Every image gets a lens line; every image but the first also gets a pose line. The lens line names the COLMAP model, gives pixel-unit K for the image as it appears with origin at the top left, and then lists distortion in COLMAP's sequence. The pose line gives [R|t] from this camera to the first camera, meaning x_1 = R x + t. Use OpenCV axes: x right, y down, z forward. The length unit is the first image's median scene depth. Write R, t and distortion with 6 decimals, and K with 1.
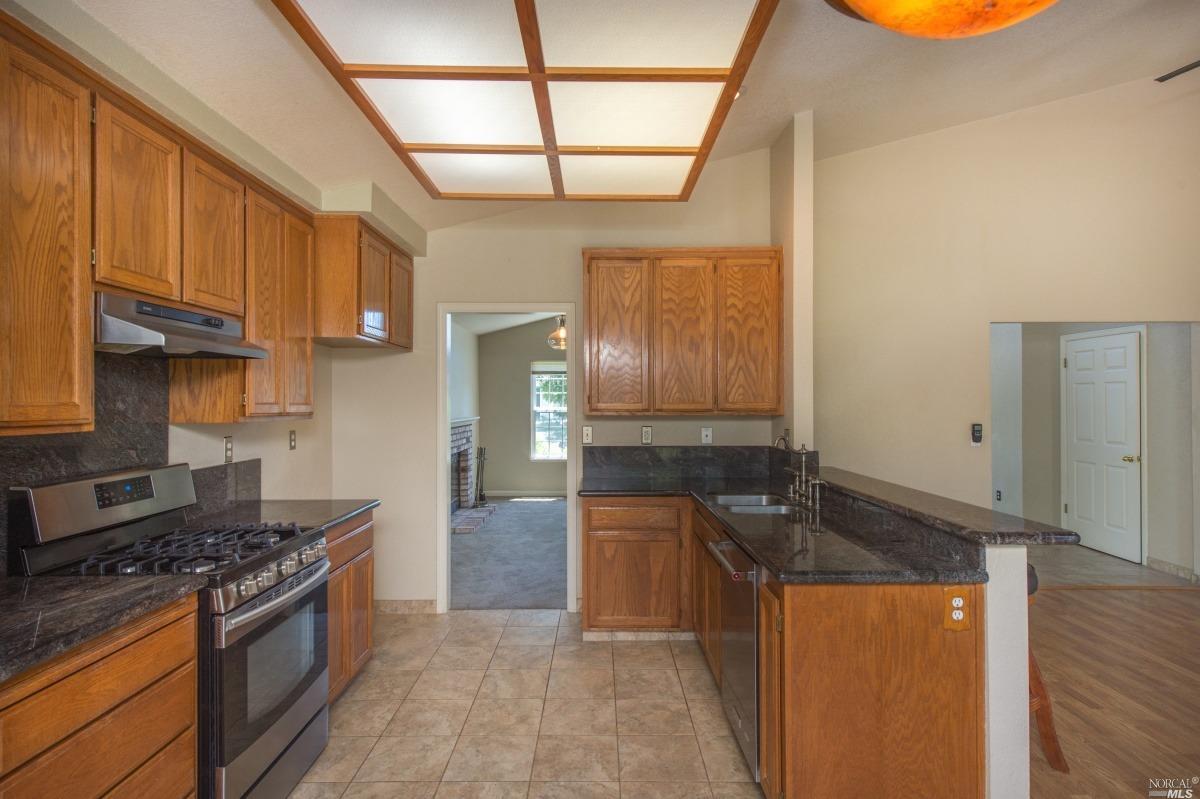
lens RADIAL K [[648.9, 0, 600.0], [0, 648.9, 399.5], [0, 0, 1]] dist [0.000422, -0.000988]
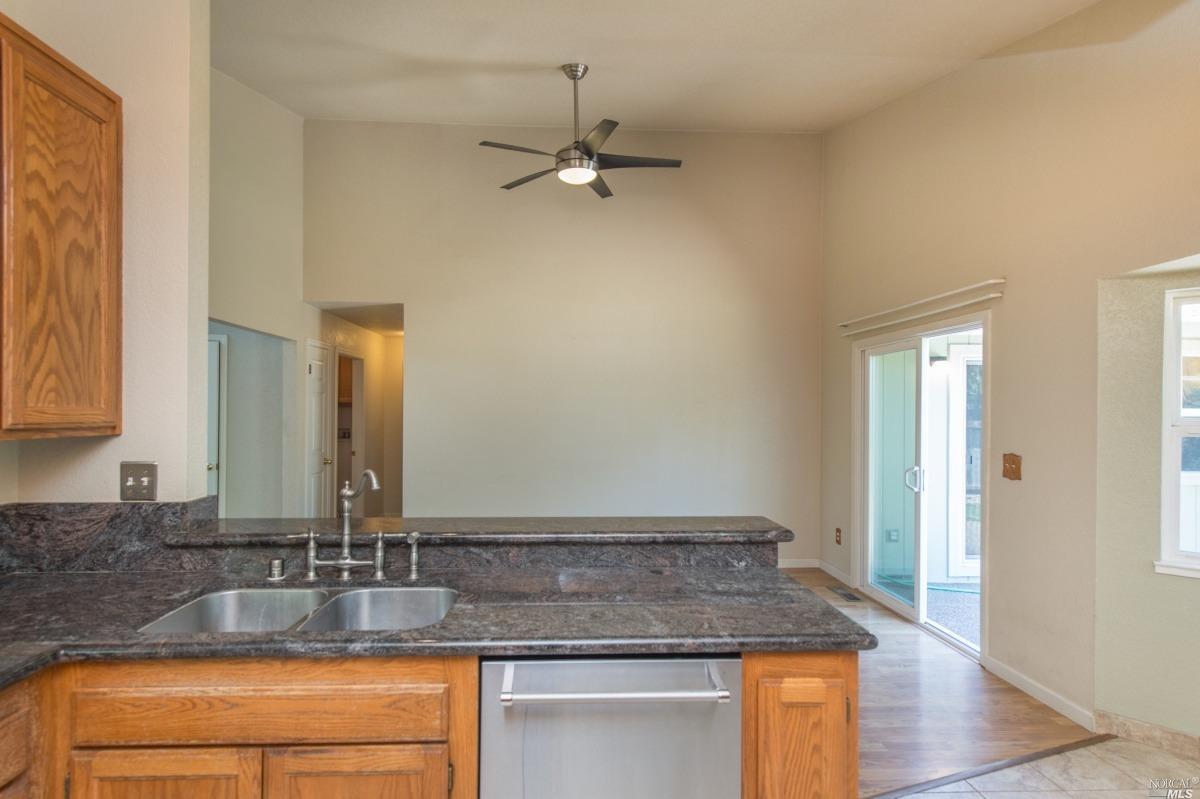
lens RADIAL K [[590.7, 0, 600.0], [0, 590.7, 399.5], [0, 0, 1]] dist [0.014221, -0.000707]
pose [[-0.034590, 0.019051, 0.999220, -0.190898], [-0.006142, 0.999795, -0.019274, 0.003984], [-0.999383, -0.006804, -0.034466, 0.651803]]
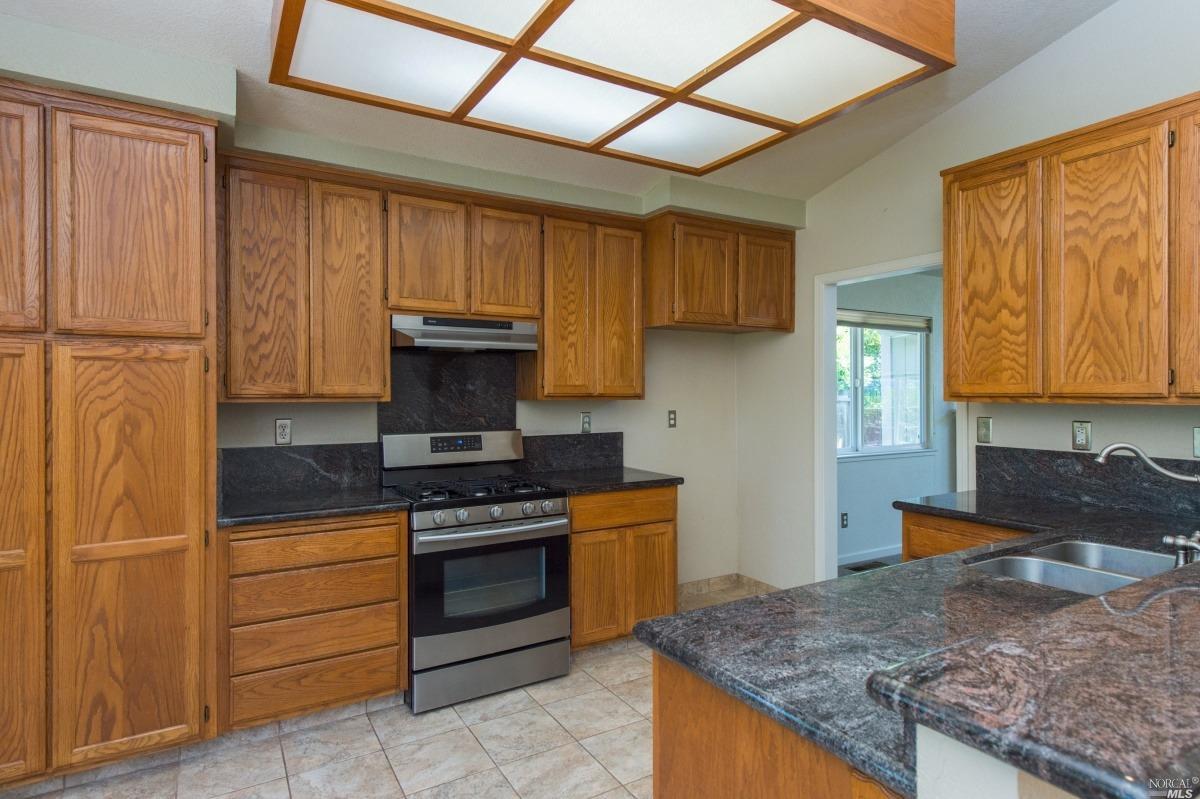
lens RADIAL K [[644.5, 0, 600.0], [0, 644.5, 399.5], [0, 0, 1]] dist [0.004011, -0.000004]
pose [[0.498121, 0.010516, -0.867044, 0.411917], [0.002681, 0.999903, 0.013668, 0.011130], [0.867103, -0.009133, 0.498044, 0.307856]]
